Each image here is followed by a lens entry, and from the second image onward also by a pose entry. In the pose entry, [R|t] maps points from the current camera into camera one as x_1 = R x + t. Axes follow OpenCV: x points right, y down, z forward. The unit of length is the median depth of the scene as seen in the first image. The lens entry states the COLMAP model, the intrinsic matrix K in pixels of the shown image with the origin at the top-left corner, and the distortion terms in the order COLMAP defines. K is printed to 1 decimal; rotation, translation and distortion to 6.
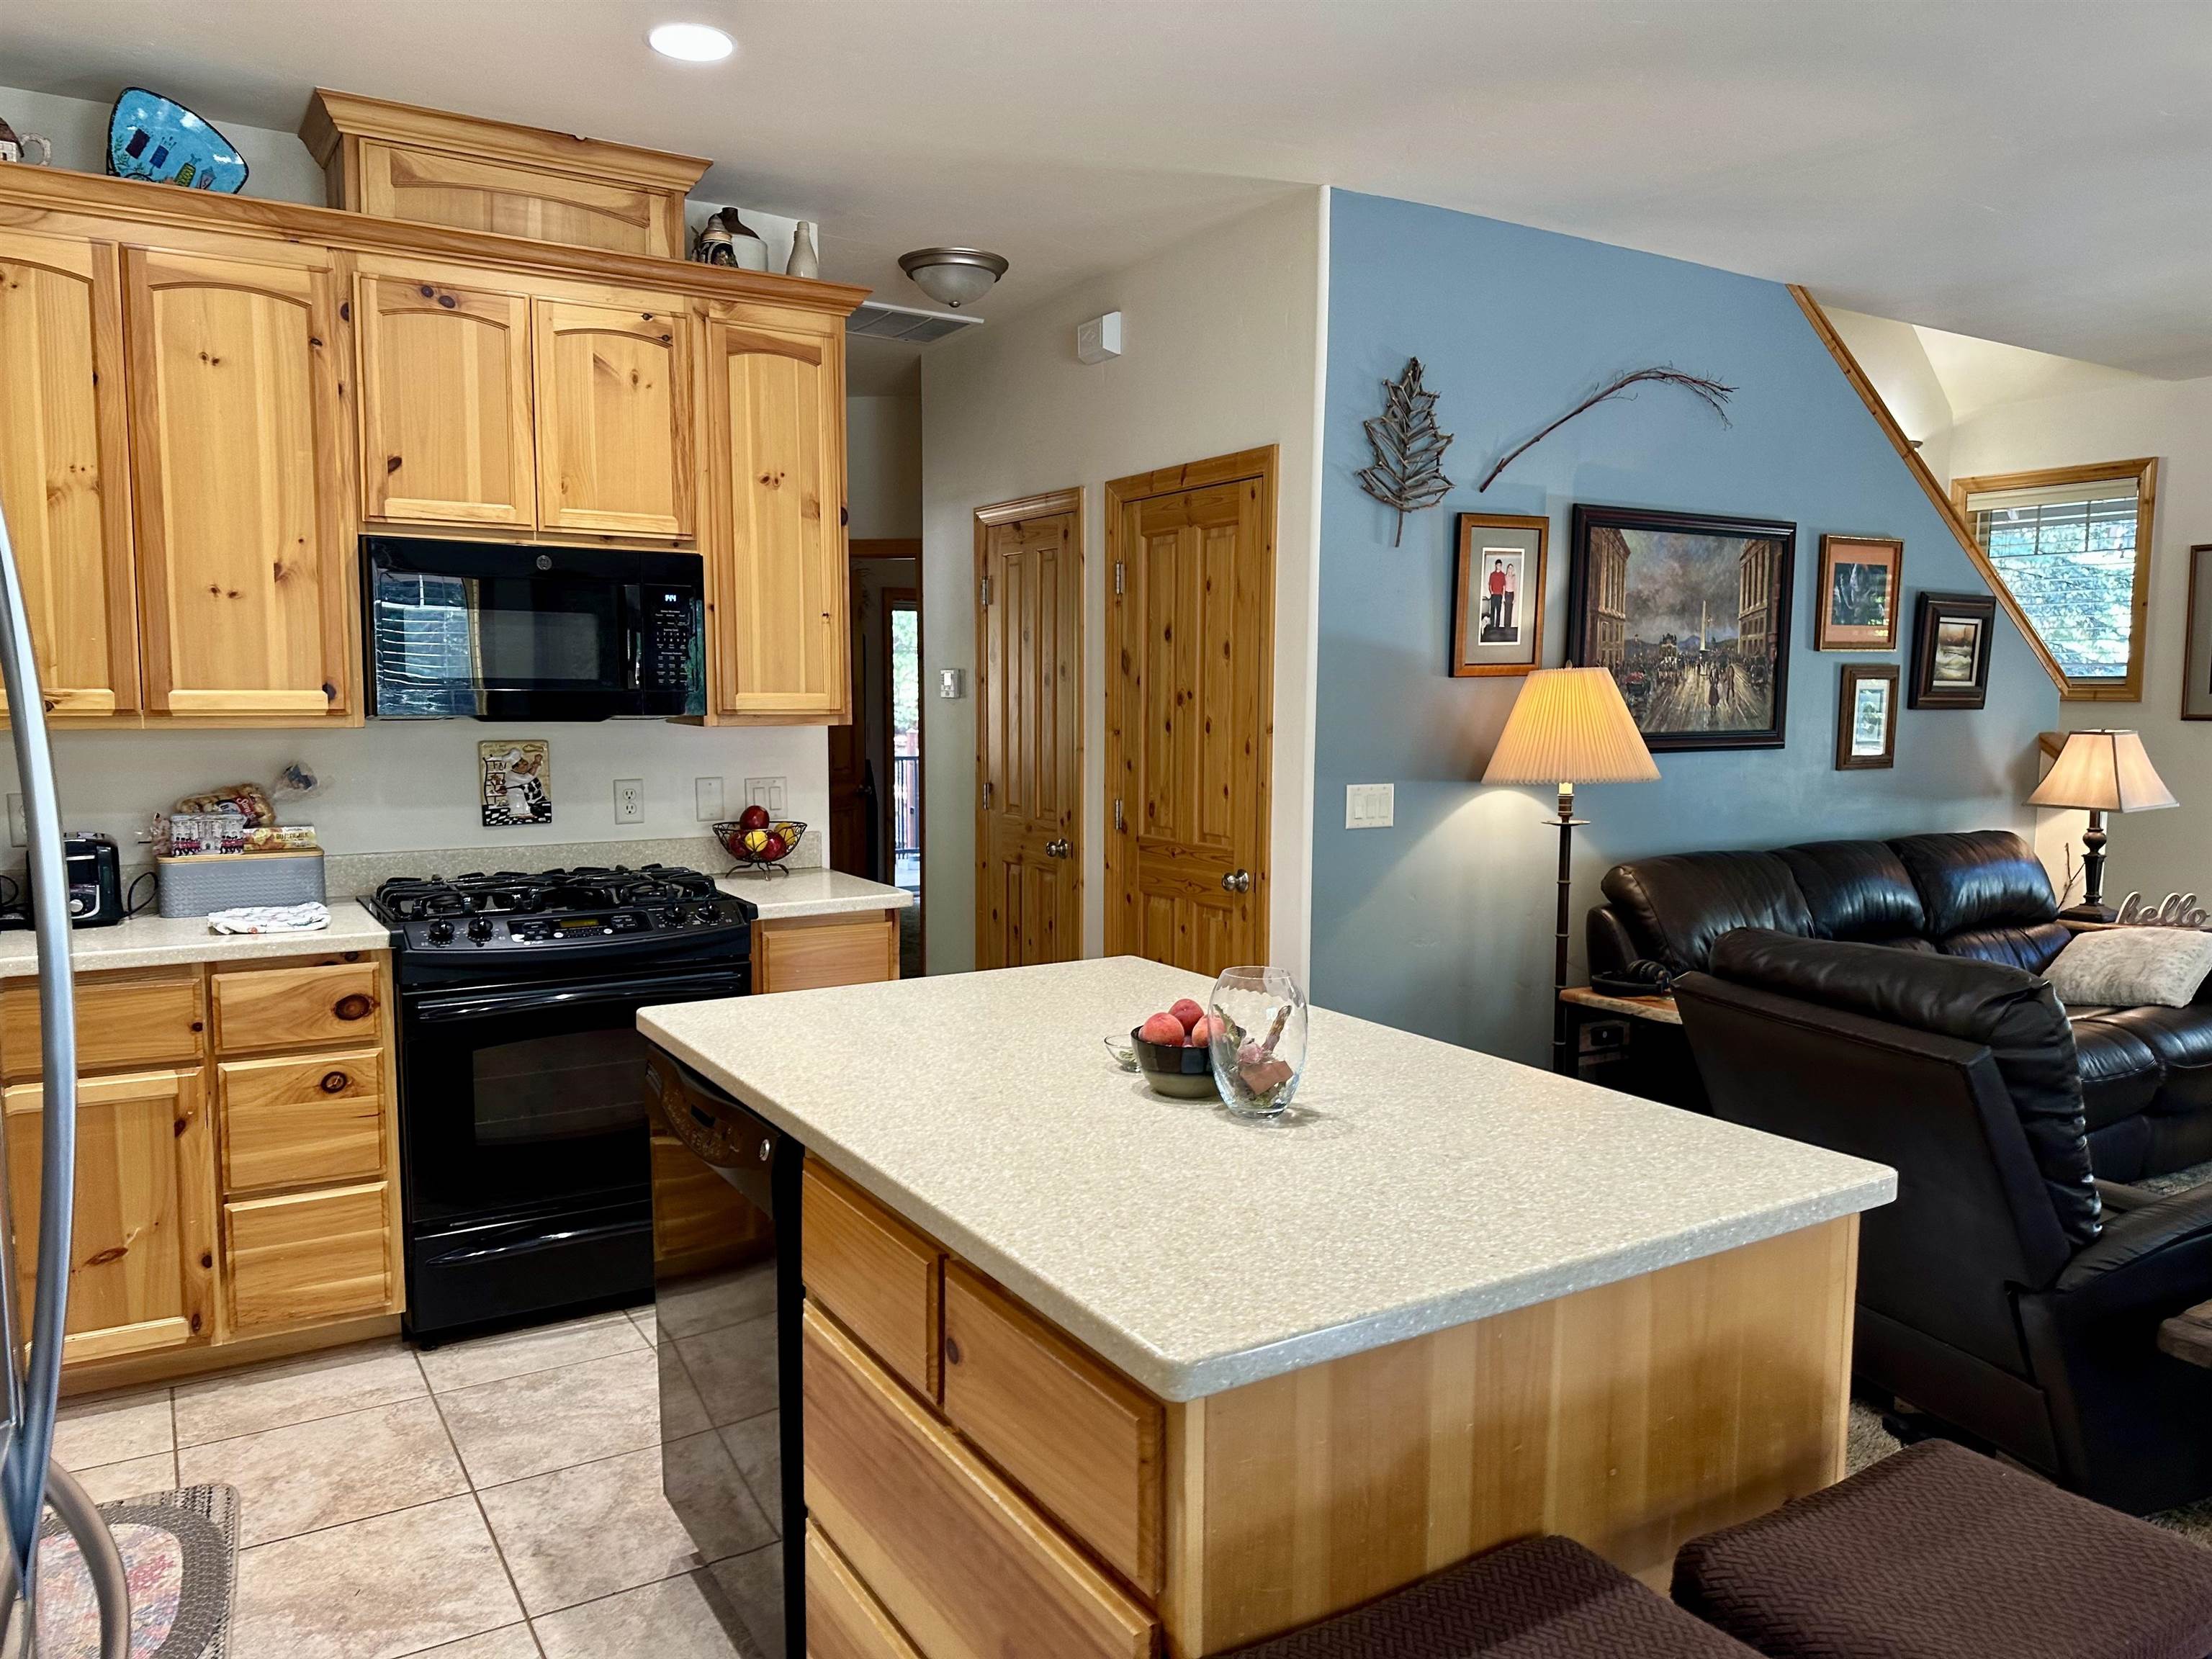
lens RADIAL K [[1553.8, 0, 1107.2], [0, 1553.8, 840.5], [0, 0, 1]] dist [0.078845, -0.106914]
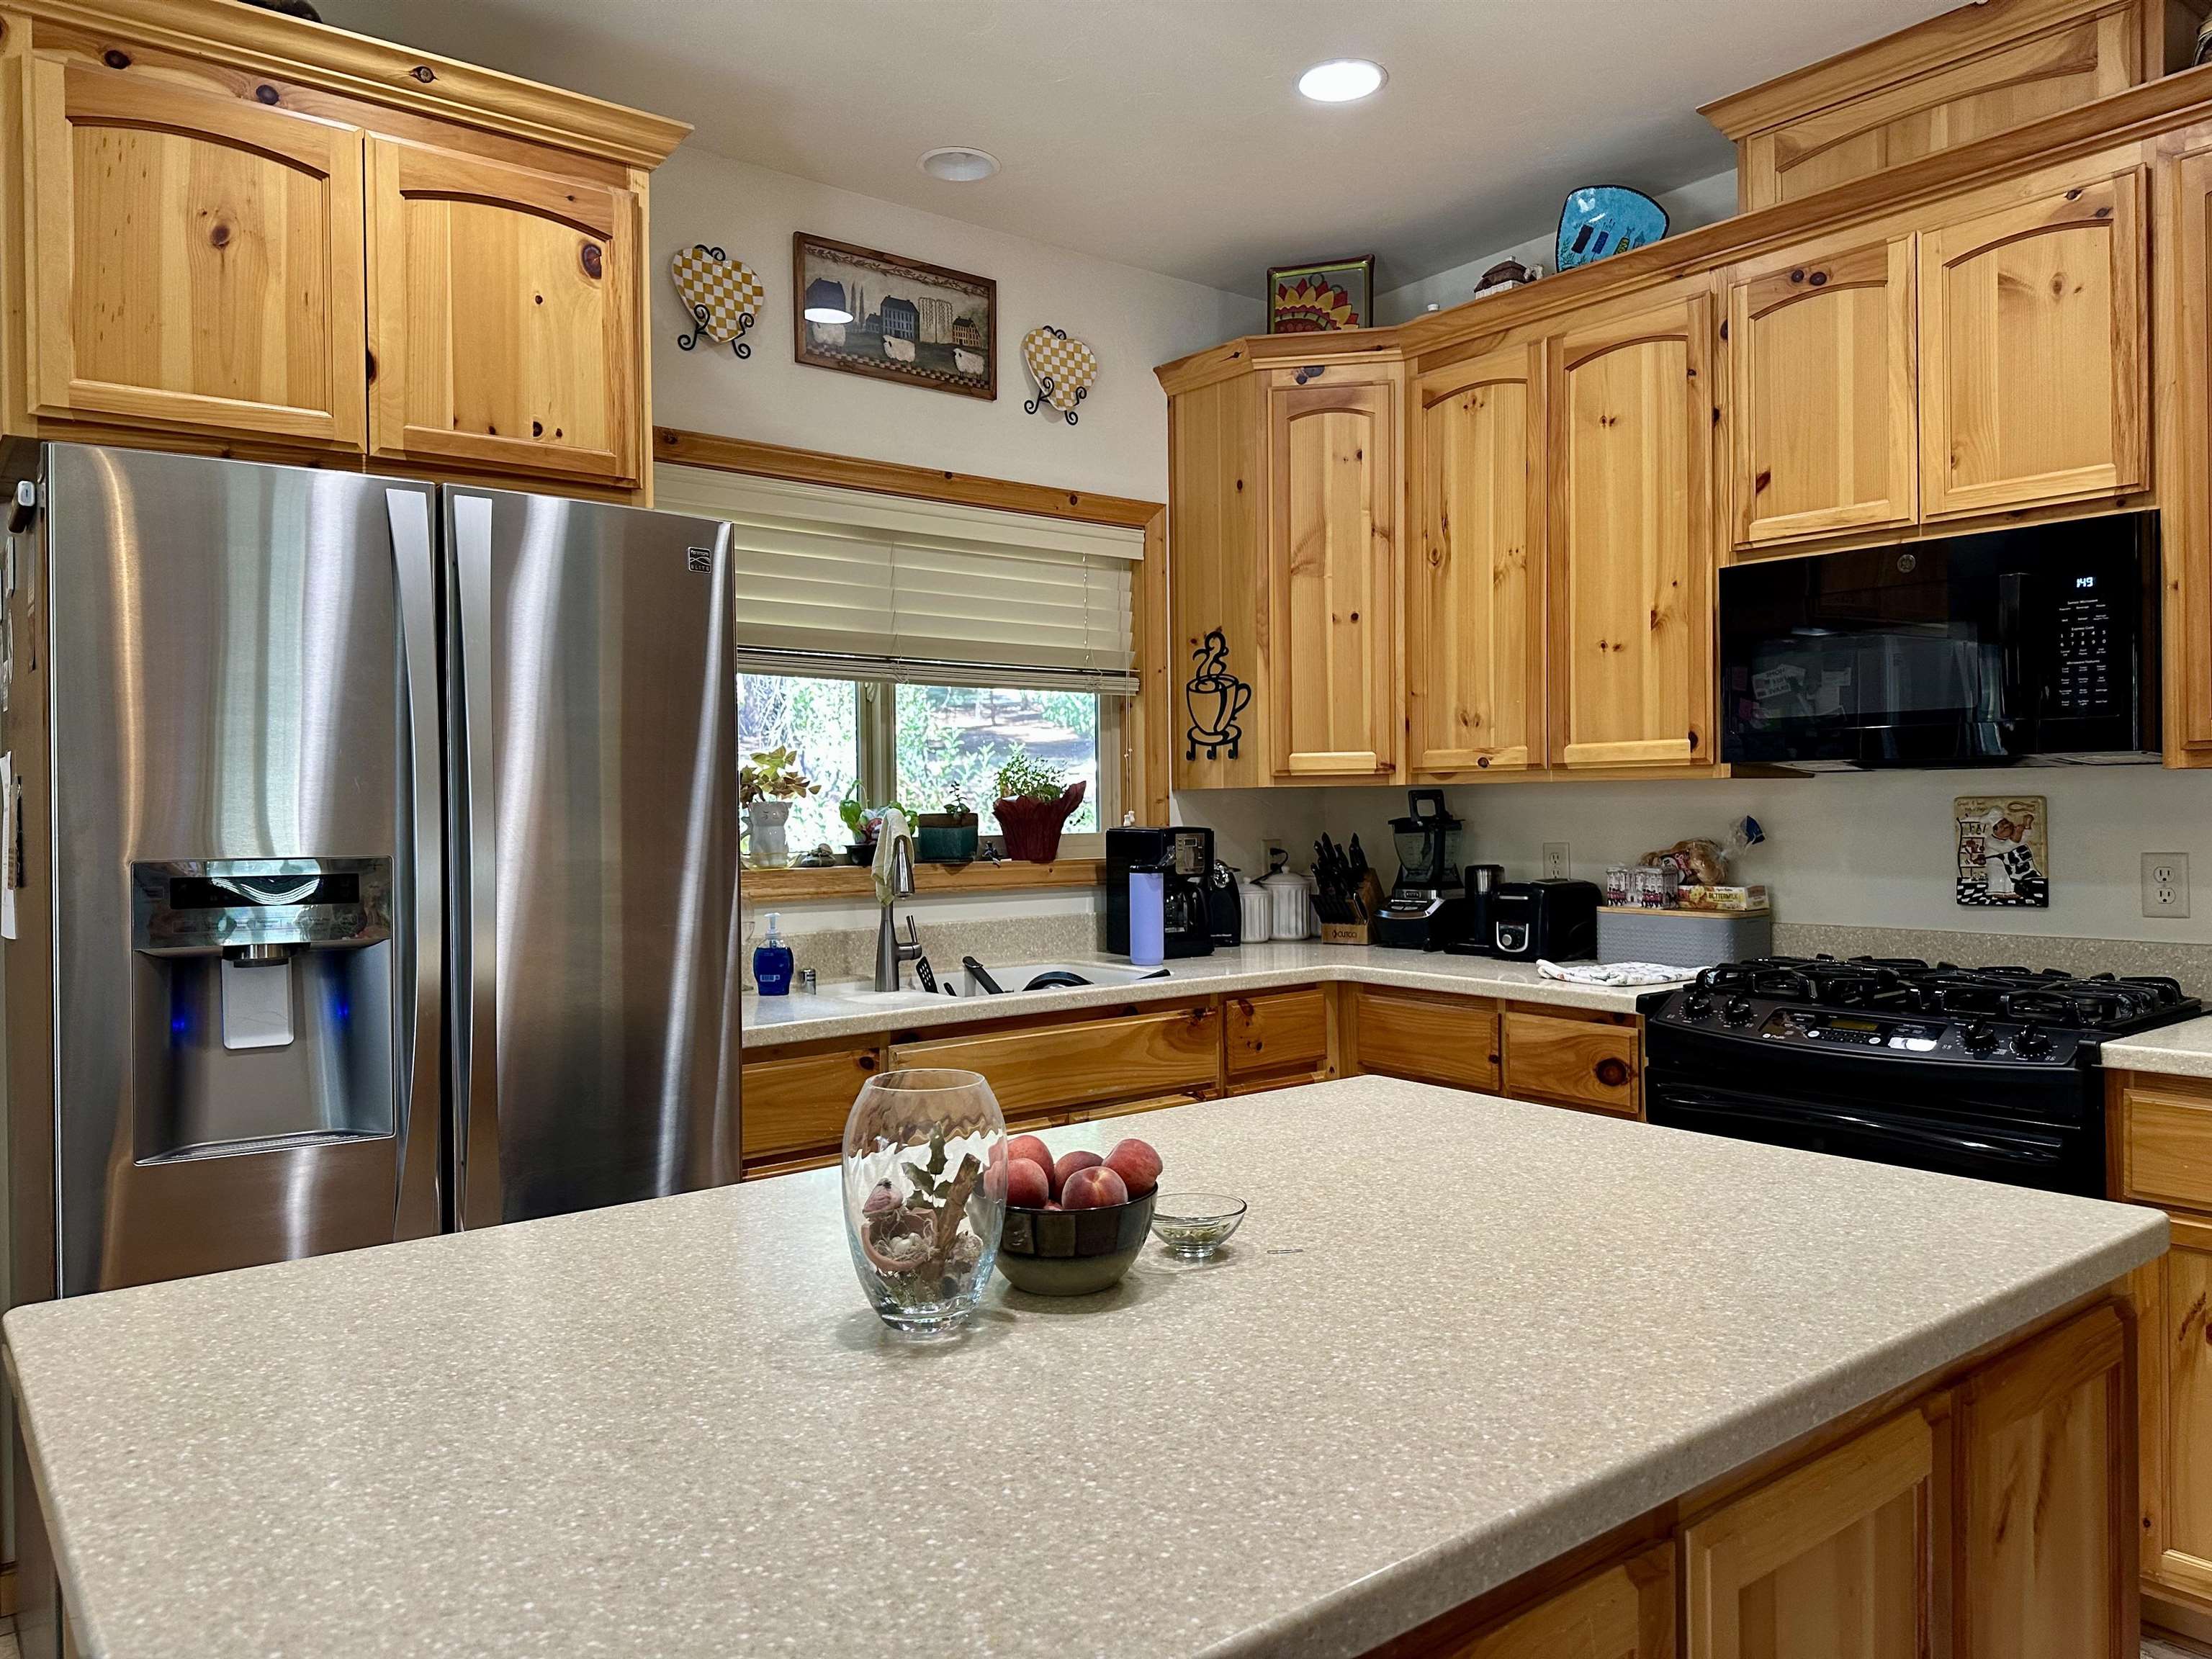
lens RADIAL K [[1553.8, 0, 1100.1], [0, 1553.8, 825.1], [0, 0, 1]] dist [0.078845, -0.106914]
pose [[0.105332, 0.006343, -0.994417, 0.325353], [-0.085849, 0.996304, -0.002739, -0.009185], [0.990725, 0.085658, 0.105488, 0.456566]]
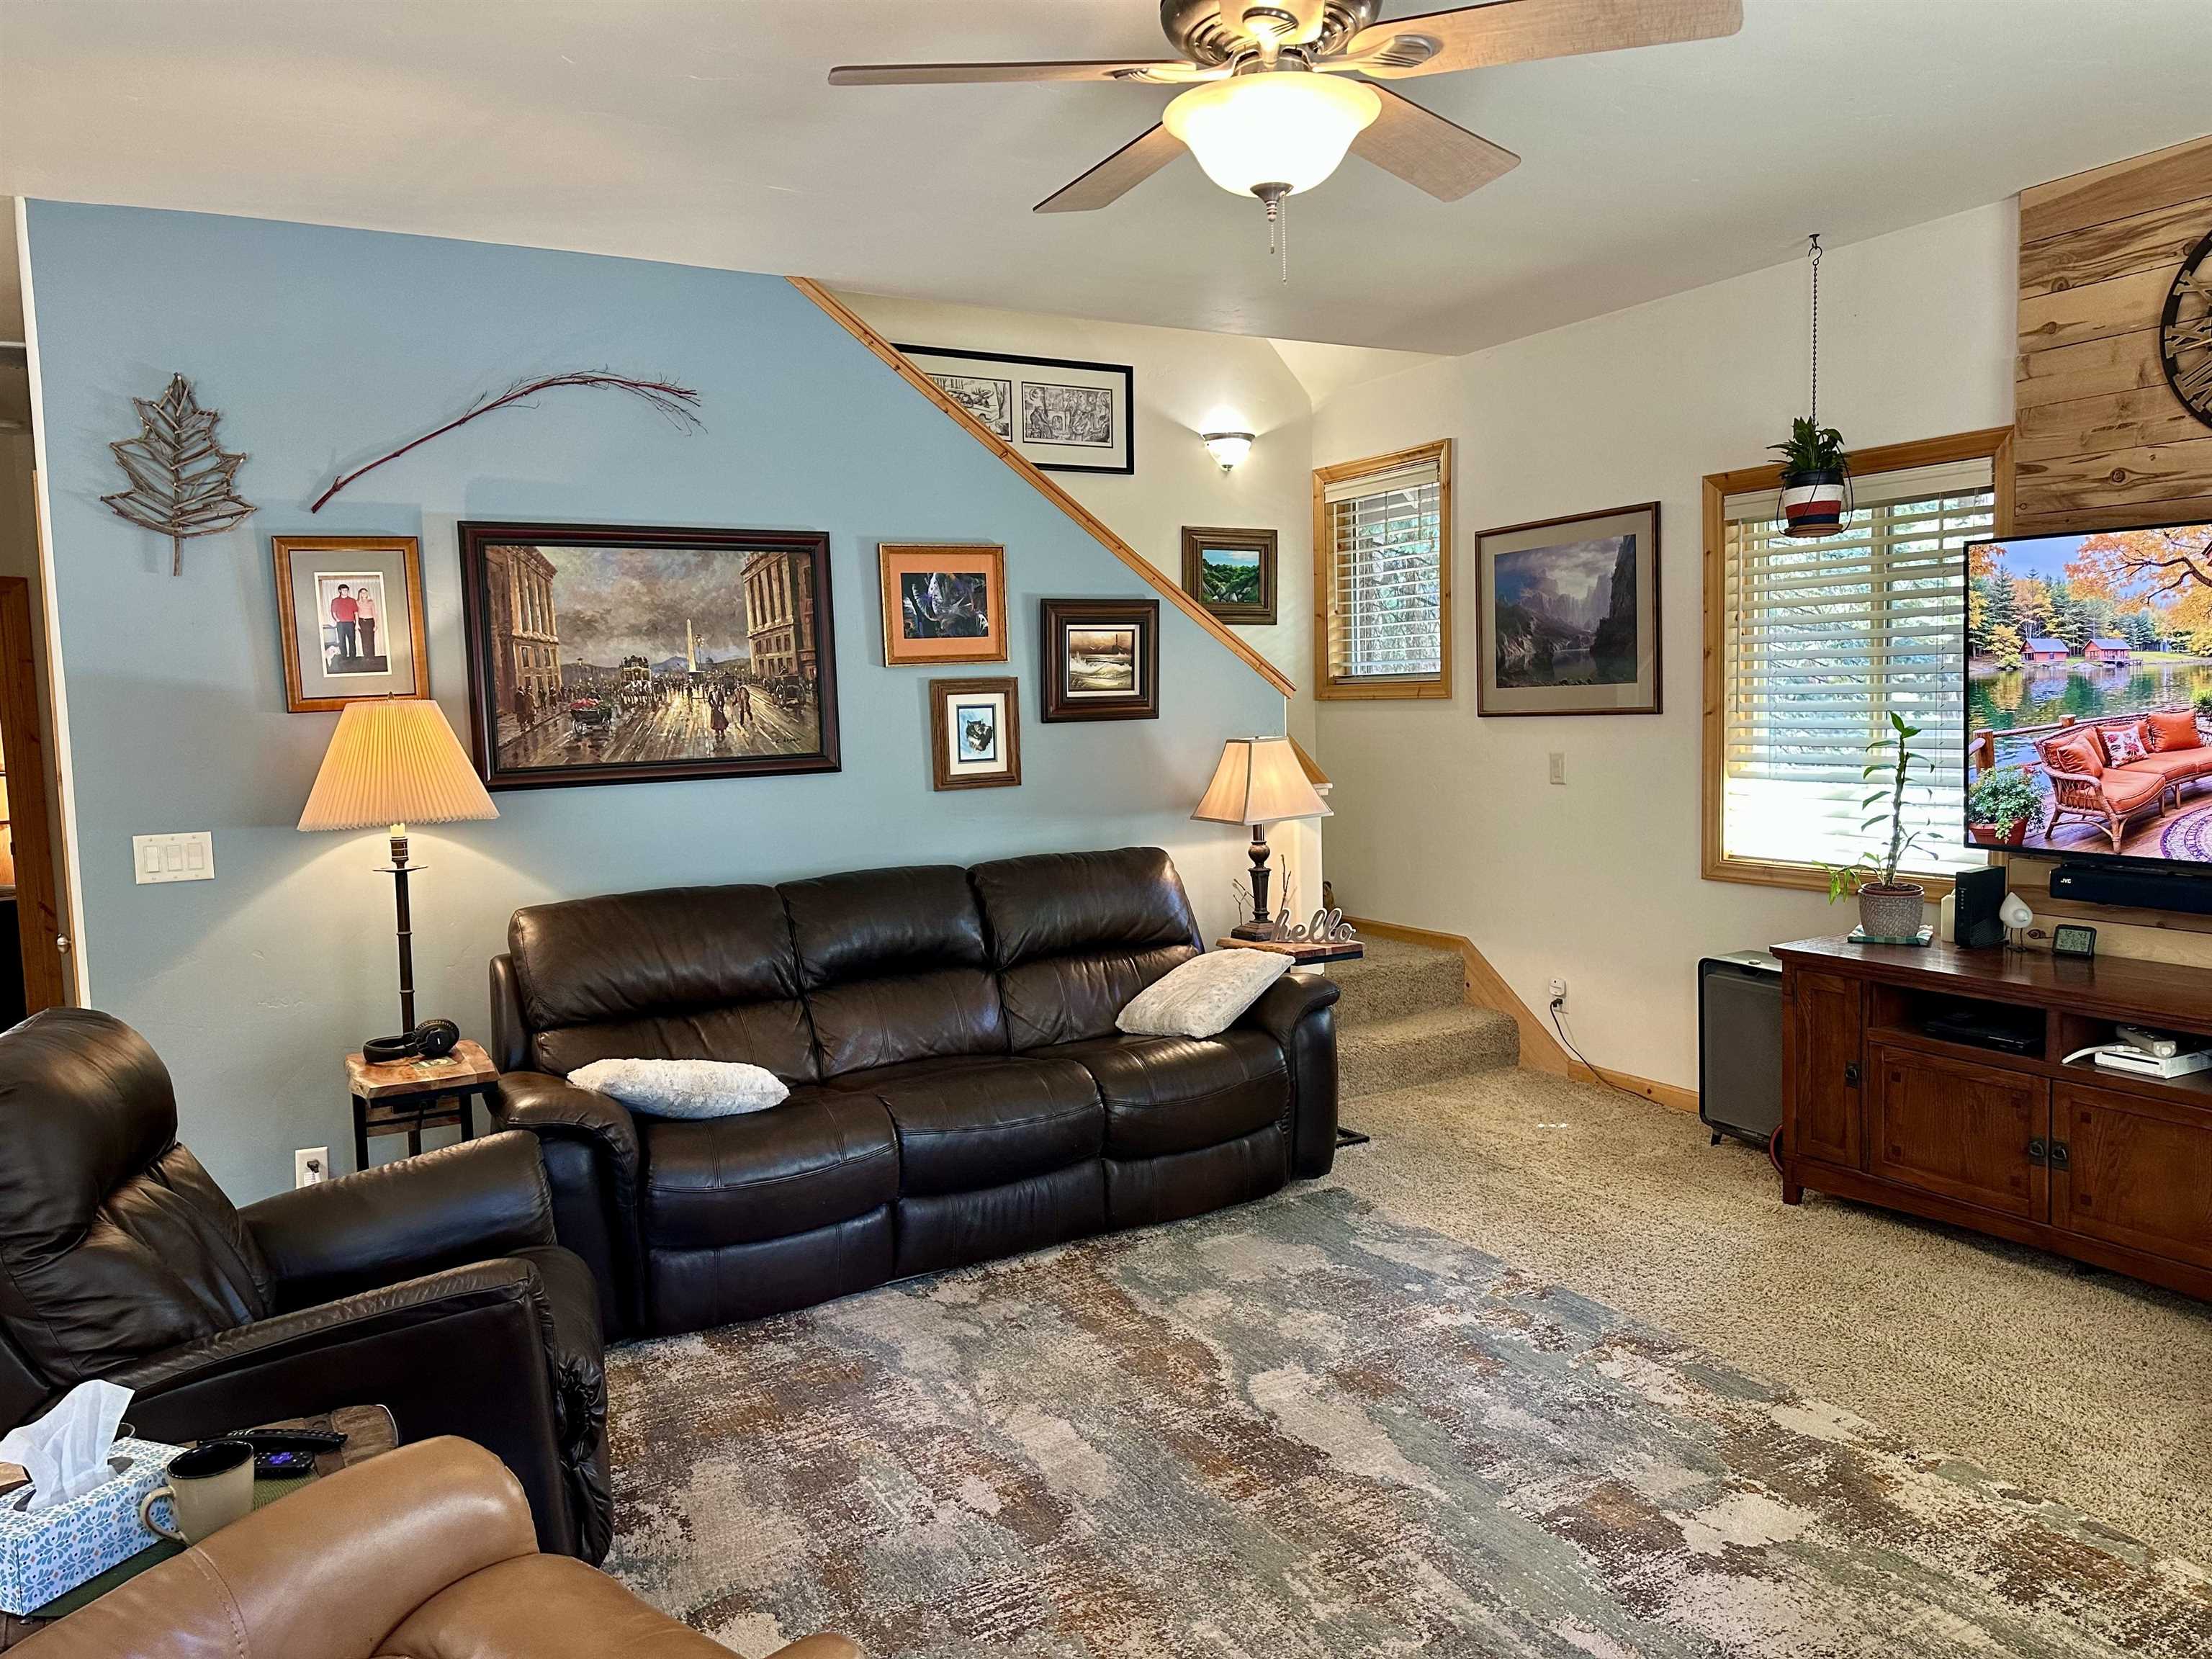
lens RADIAL K [[1553.8, 0, 1109.3], [0, 1553.8, 815.8], [0, 0, 1]] dist [0.078845, -0.106914]
pose [[0.998934, -0.032035, -0.033238, 0.758975], [0.031527, 0.999380, -0.015678, -0.015031], [0.033720, 0.014613, 0.999324, 0.090619]]
